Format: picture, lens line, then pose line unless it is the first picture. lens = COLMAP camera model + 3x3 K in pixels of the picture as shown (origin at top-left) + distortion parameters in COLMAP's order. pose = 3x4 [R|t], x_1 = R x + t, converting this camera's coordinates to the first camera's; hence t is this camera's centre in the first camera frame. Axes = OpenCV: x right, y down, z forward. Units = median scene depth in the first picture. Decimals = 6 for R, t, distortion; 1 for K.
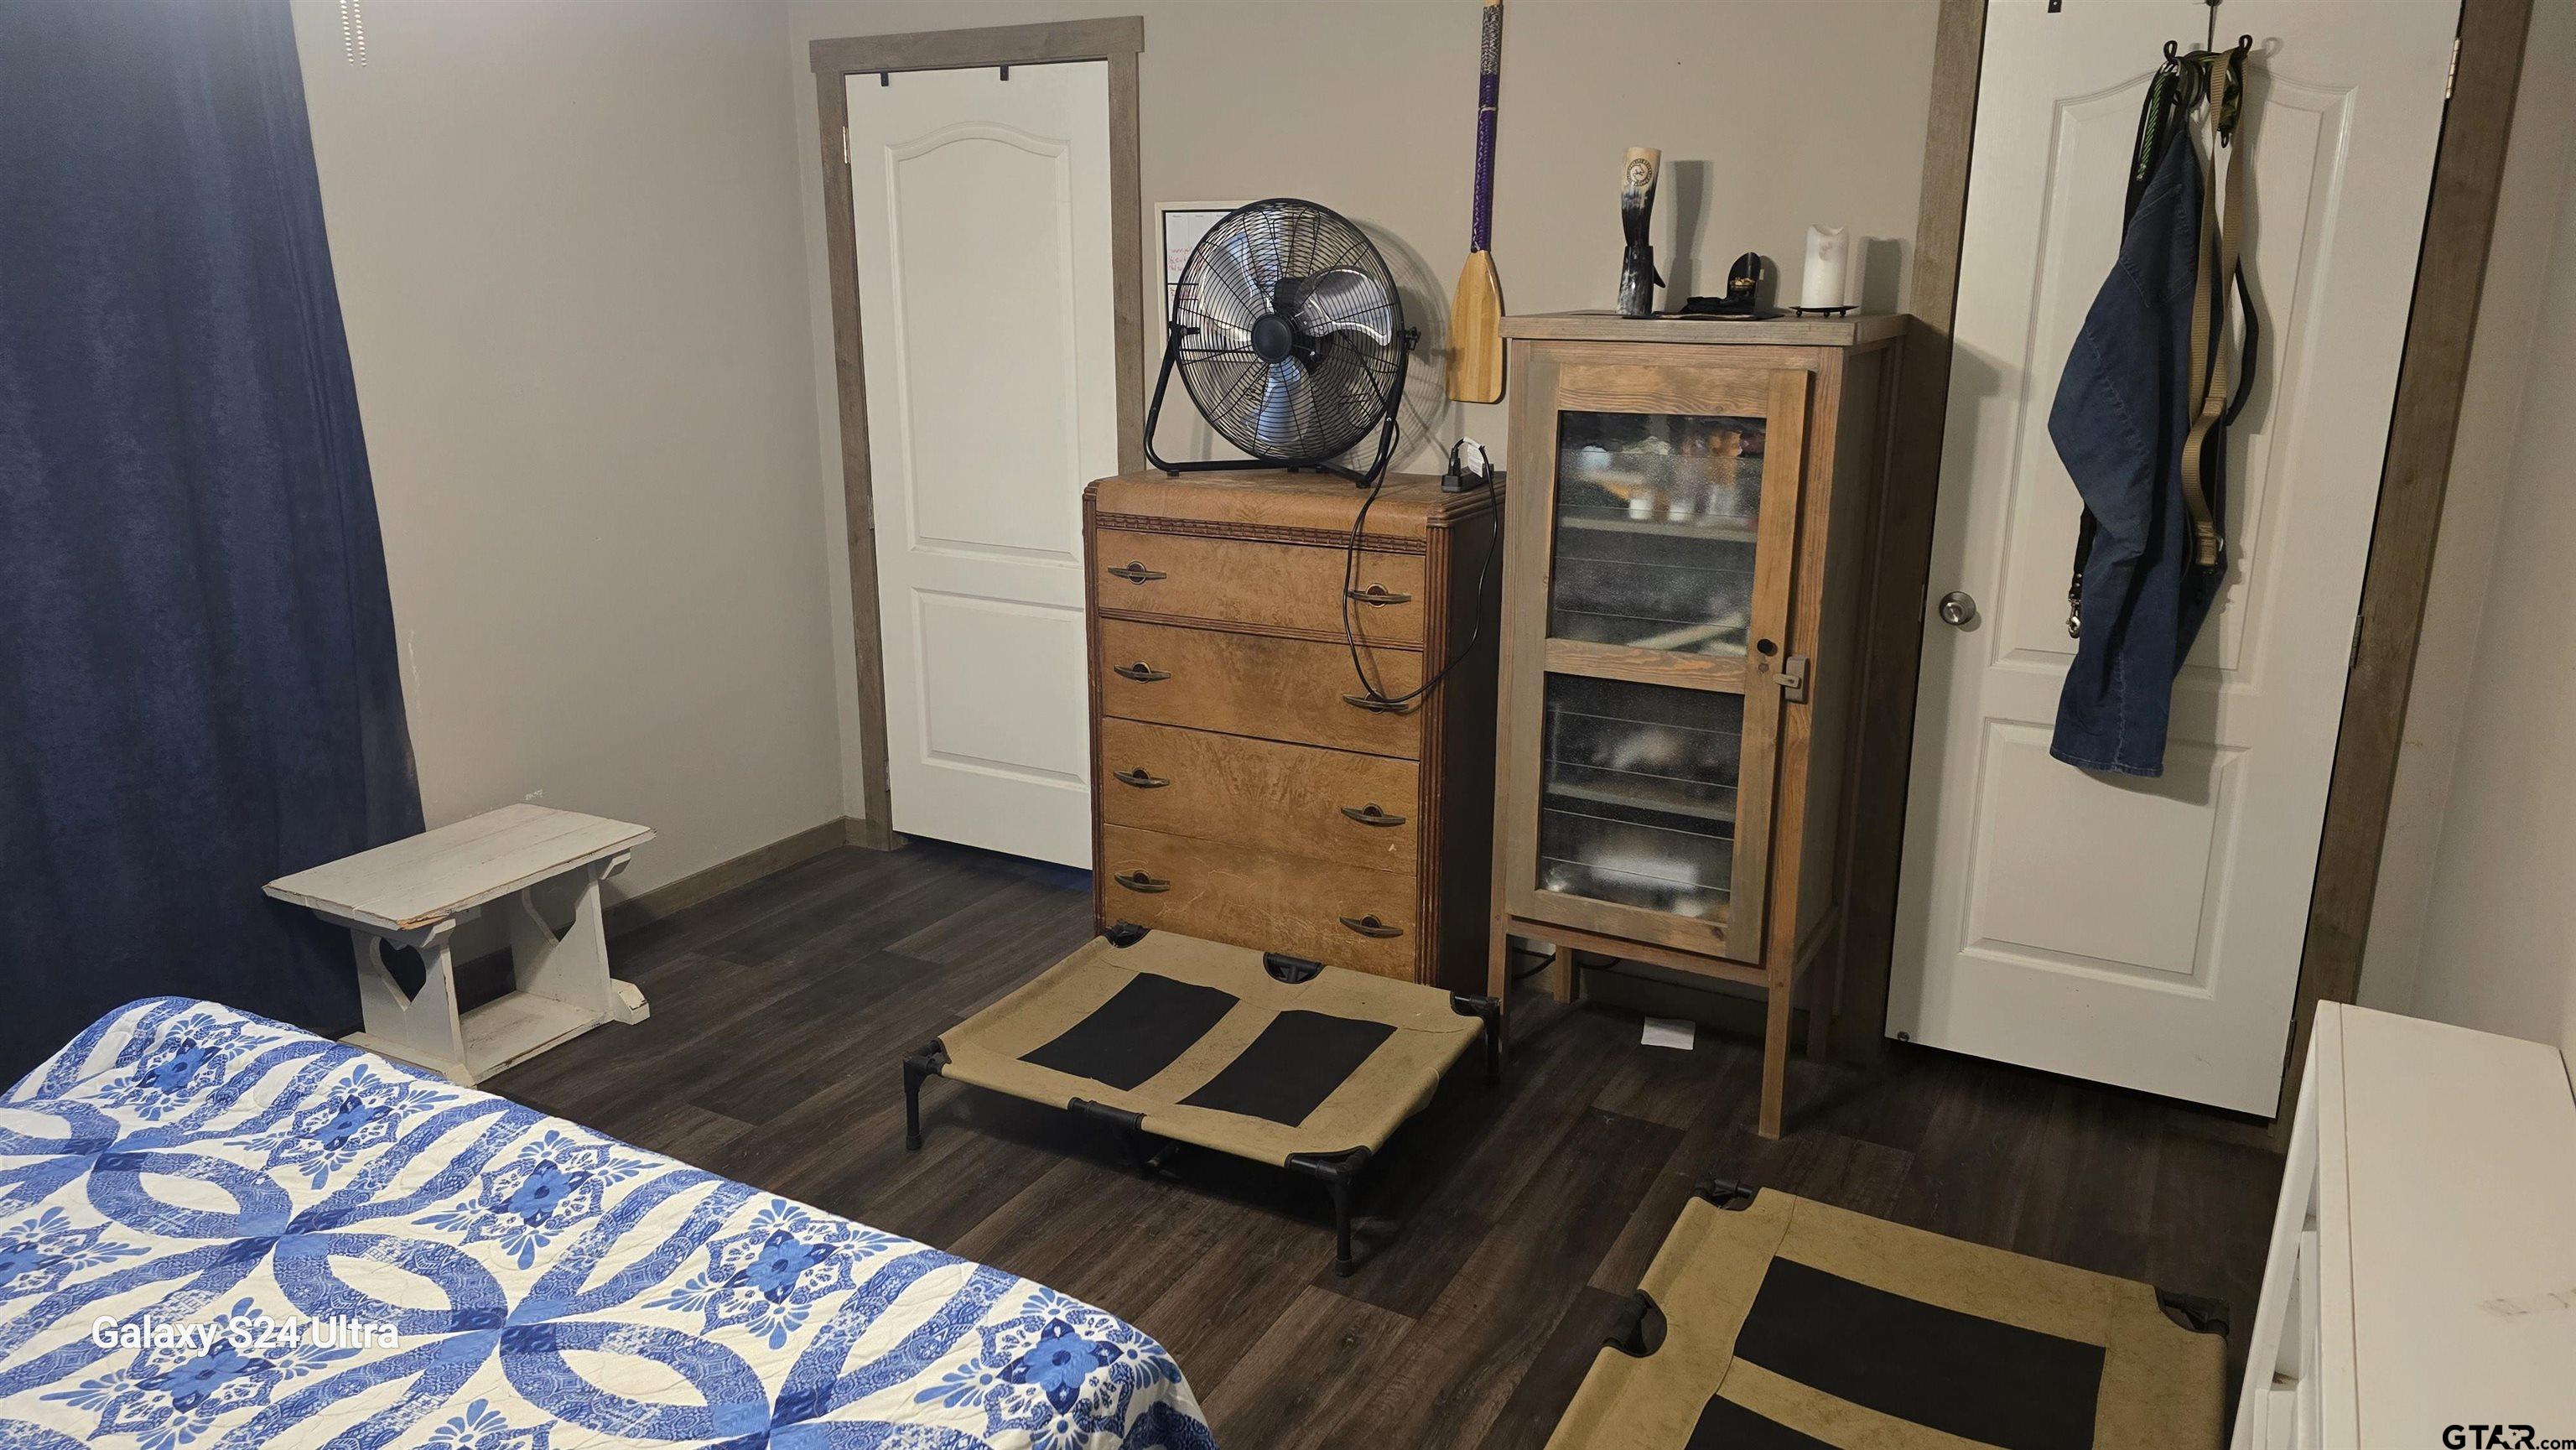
lens RADIAL K [[1725.5, 0, 1287.5], [0, 1725.5, 711.2], [0, 0, 1]] dist [0.064279, -0.062392]
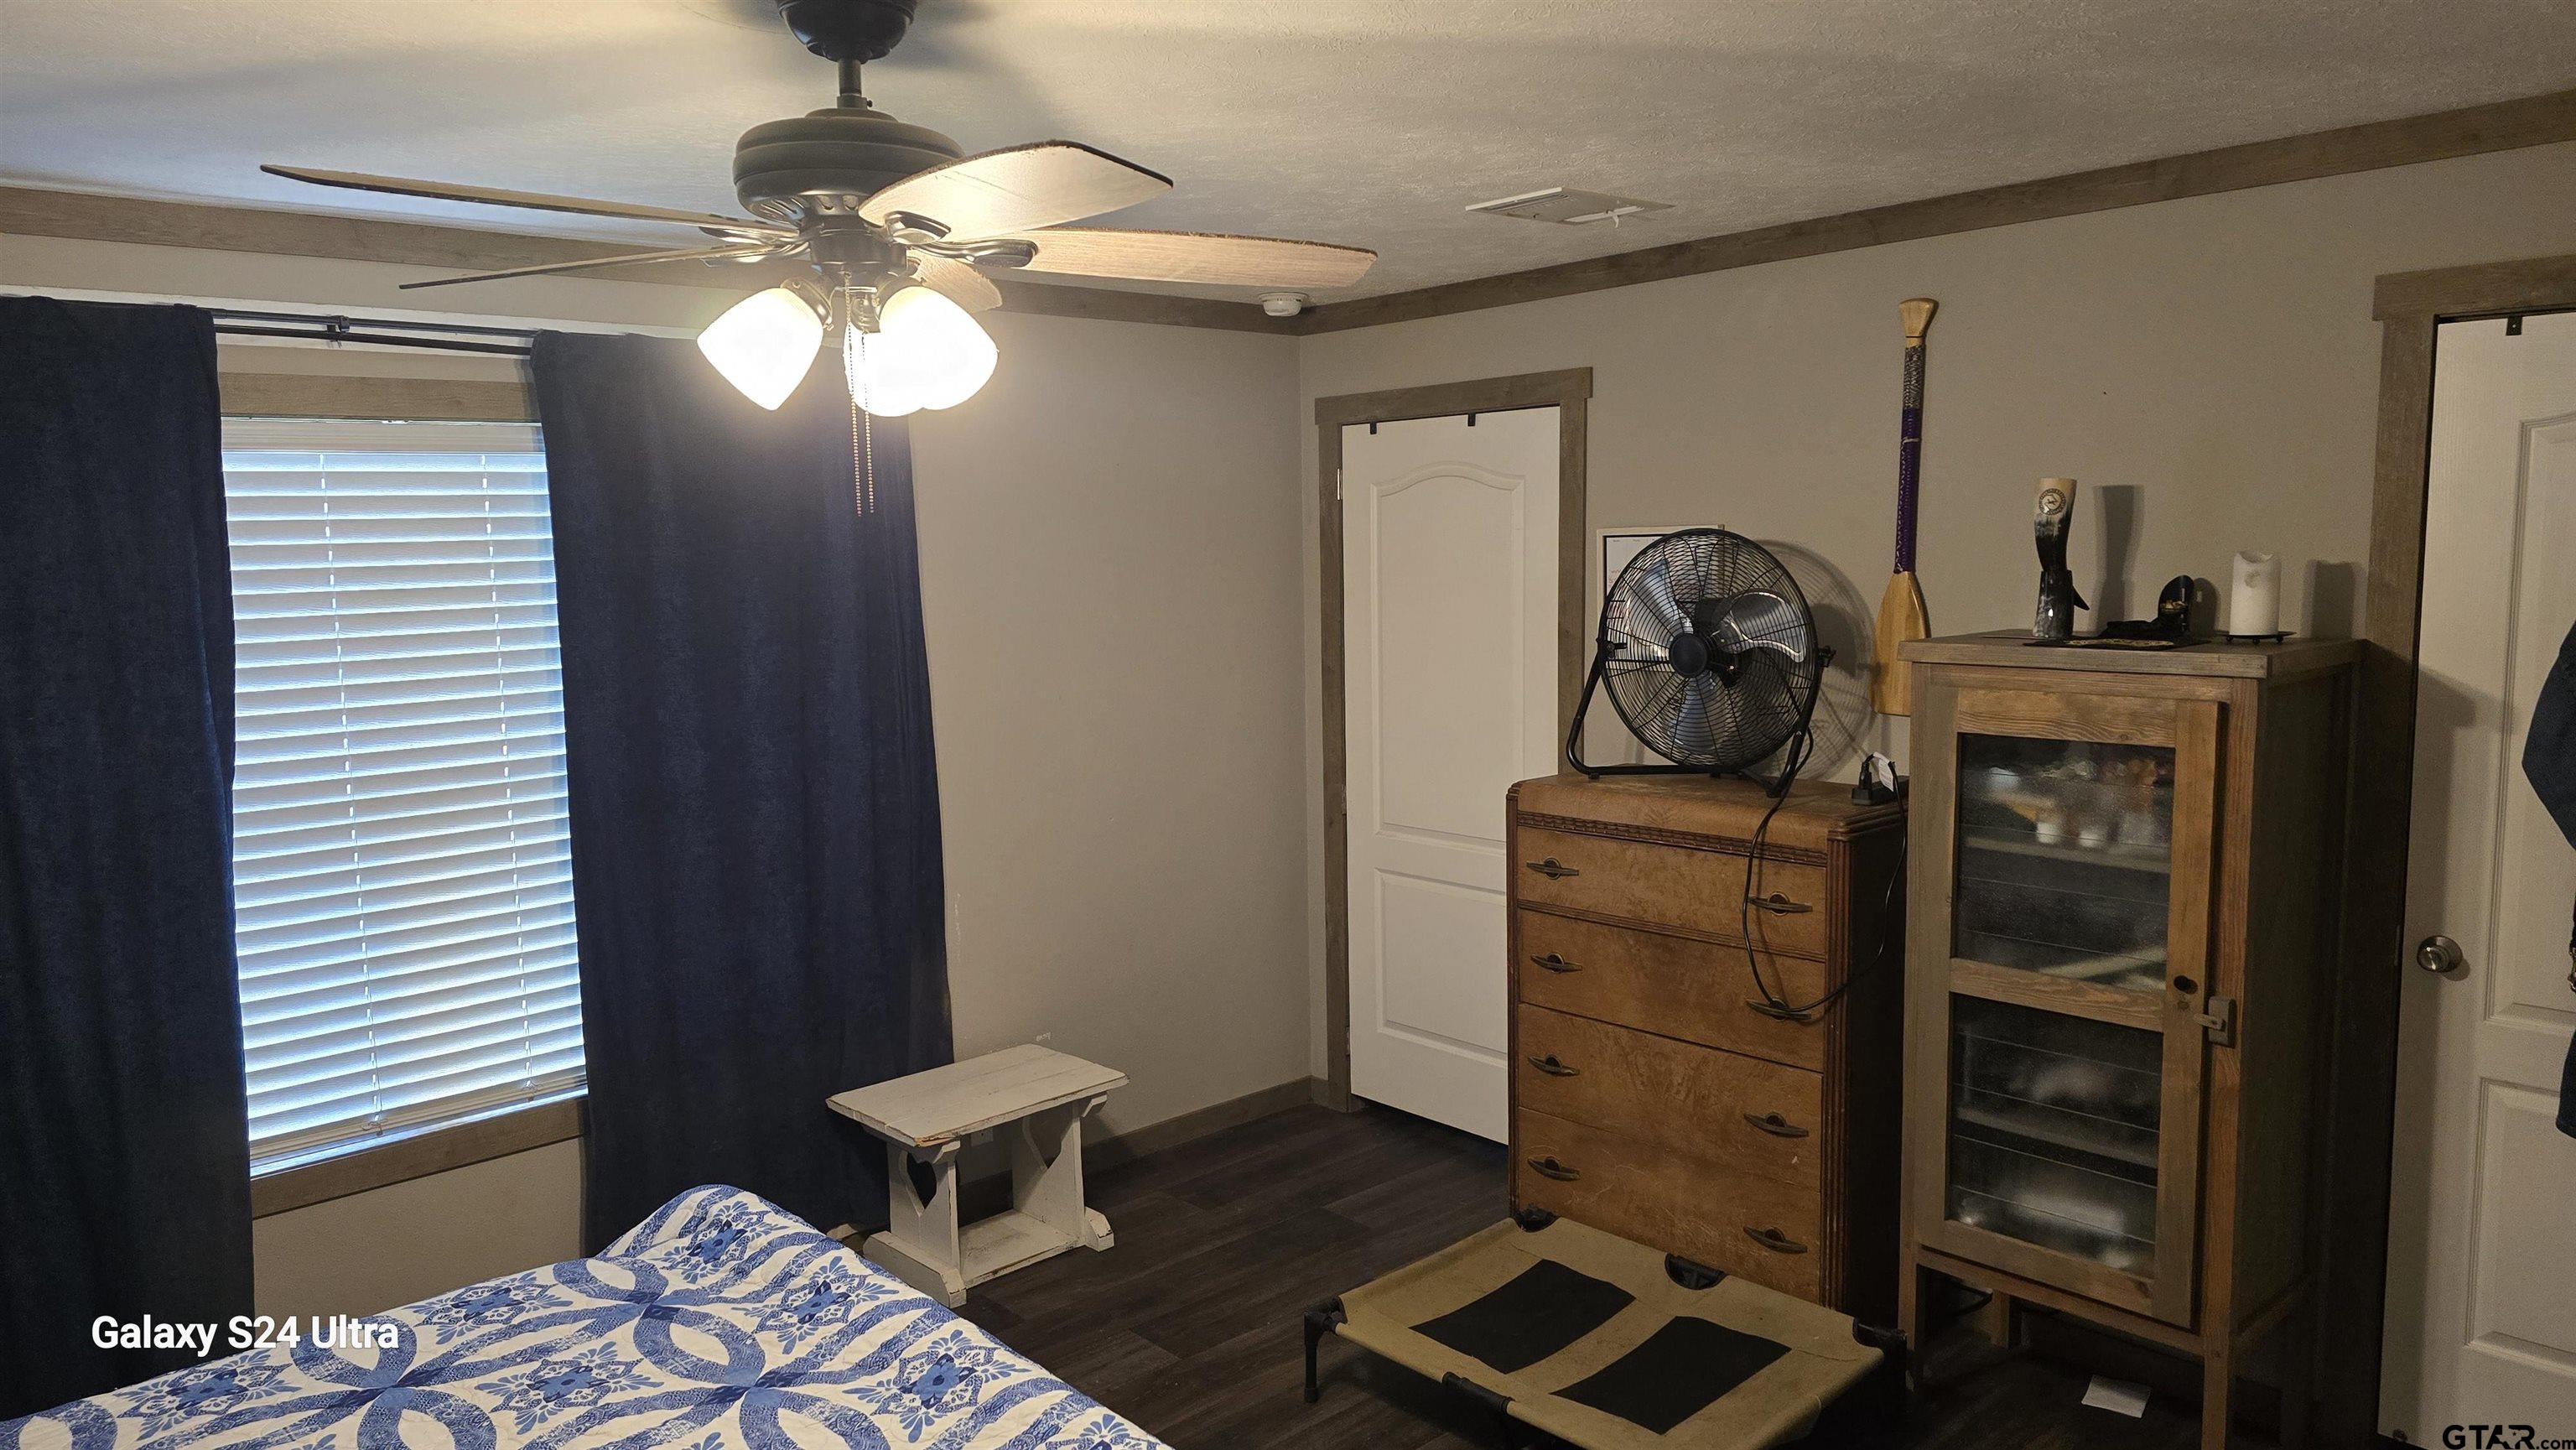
lens RADIAL K [[1725.5, 0, 1272.3], [0, 1725.5, 708.0], [0, 0, 1]] dist [0.064279, -0.062392]
pose [[0.945140, 0.013025, -0.326405, 0.103943], [-0.062333, 0.988036, -0.141064, -0.018437], [0.320663, 0.153671, 0.934645, -0.077835]]
